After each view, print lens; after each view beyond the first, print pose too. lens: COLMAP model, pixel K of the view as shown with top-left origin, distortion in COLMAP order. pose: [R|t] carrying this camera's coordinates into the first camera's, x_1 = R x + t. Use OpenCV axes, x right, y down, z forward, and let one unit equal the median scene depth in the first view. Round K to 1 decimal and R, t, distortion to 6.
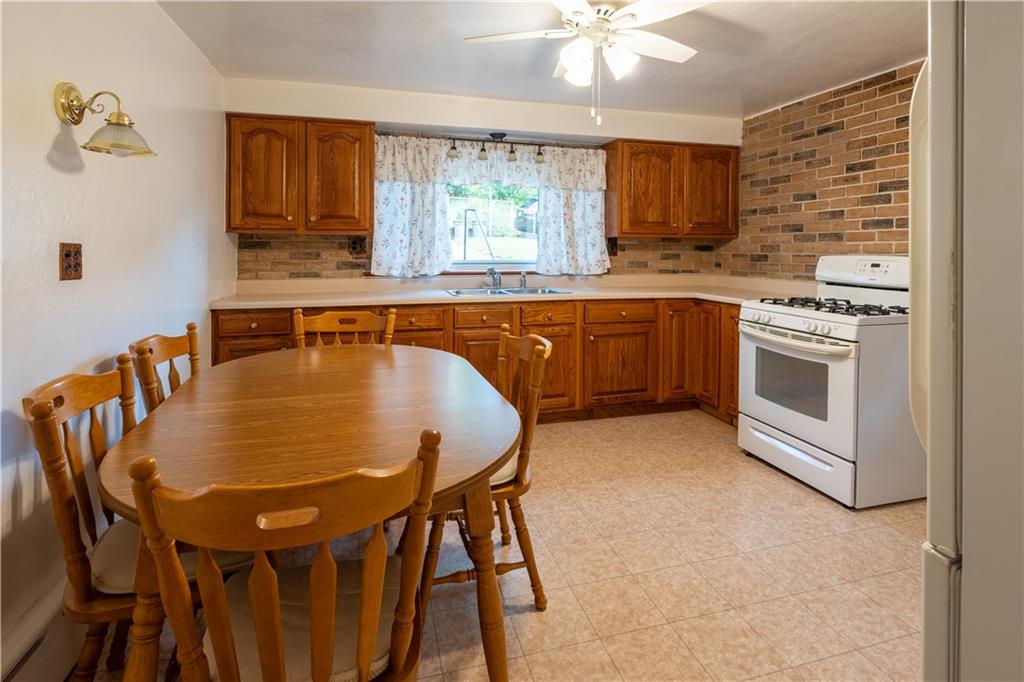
lens RADIAL K [[507.8, 0, 508.3], [0, 507.8, 245.2], [0, 0, 1]] dist [-0.001129, 0.000055]
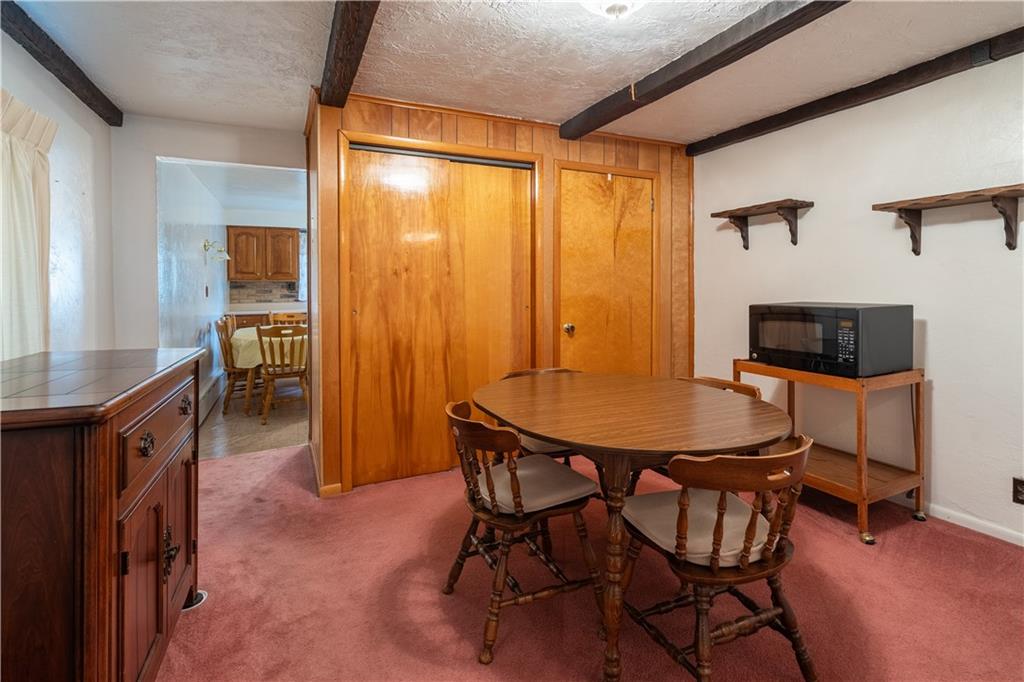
lens RADIAL K [[481.9, 0, 512.9], [0, 481.9, 293.1], [0, 0, 1]] dist [-0.000978, 0.000015]
pose [[0.987339, -0.009596, 0.158332, 0.281716], [0.007998, 0.999910, 0.010725, 0.013603], [-0.158421, -0.009323, 0.987328, -1.073793]]
